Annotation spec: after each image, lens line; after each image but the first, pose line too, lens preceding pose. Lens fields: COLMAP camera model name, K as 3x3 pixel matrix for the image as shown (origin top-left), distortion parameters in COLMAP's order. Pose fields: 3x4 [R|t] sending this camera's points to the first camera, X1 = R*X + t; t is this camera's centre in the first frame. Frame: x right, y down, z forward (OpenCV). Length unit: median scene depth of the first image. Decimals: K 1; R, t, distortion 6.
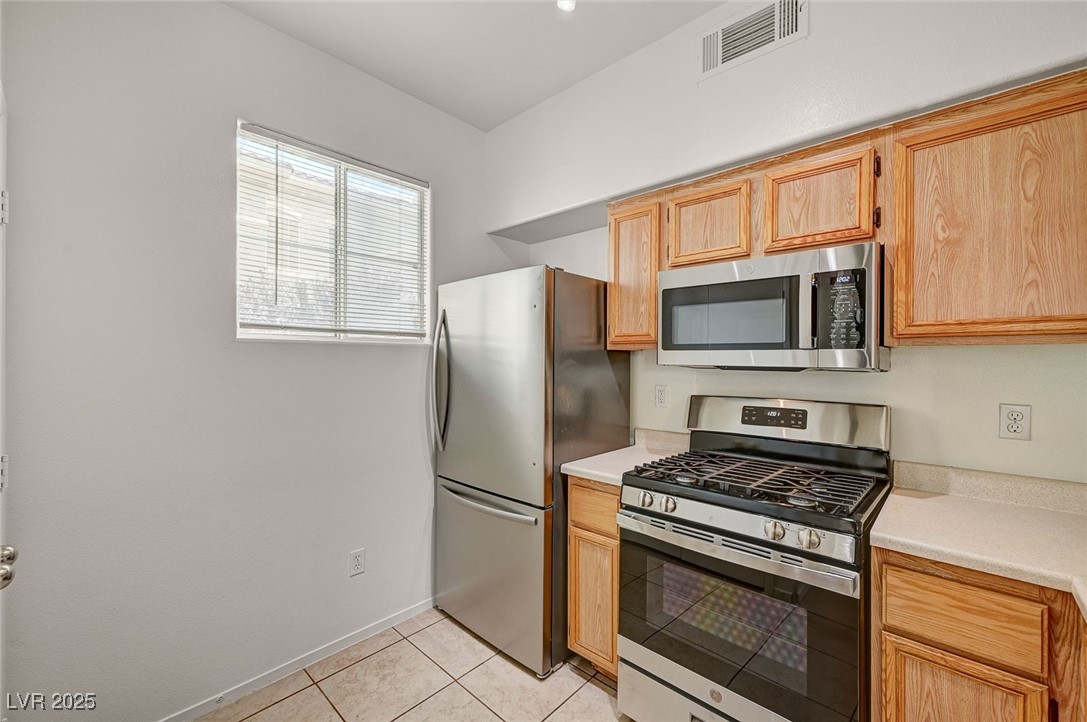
lens RADIAL K [[439.3, 0, 548.1], [0, 439.3, 360.5], [0, 0, 1]] dist [0.000860, 0.000351]
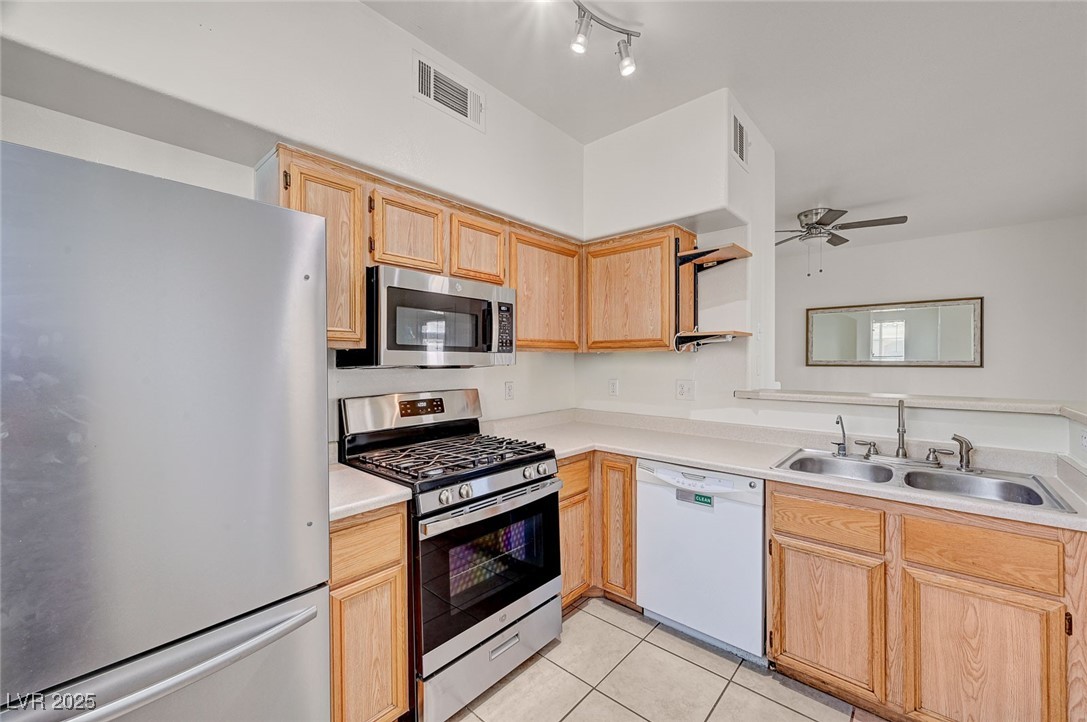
lens RADIAL K [[436.6, 0, 543.5], [0, 436.6, 361.0], [0, 0, 1]] dist [-0.001410, 0.000372]
pose [[-0.024735, -0.007126, 0.999669, -0.721652], [0.004430, 0.999964, 0.007238, -0.005598], [-0.999684, 0.004607, -0.024703, 0.723585]]
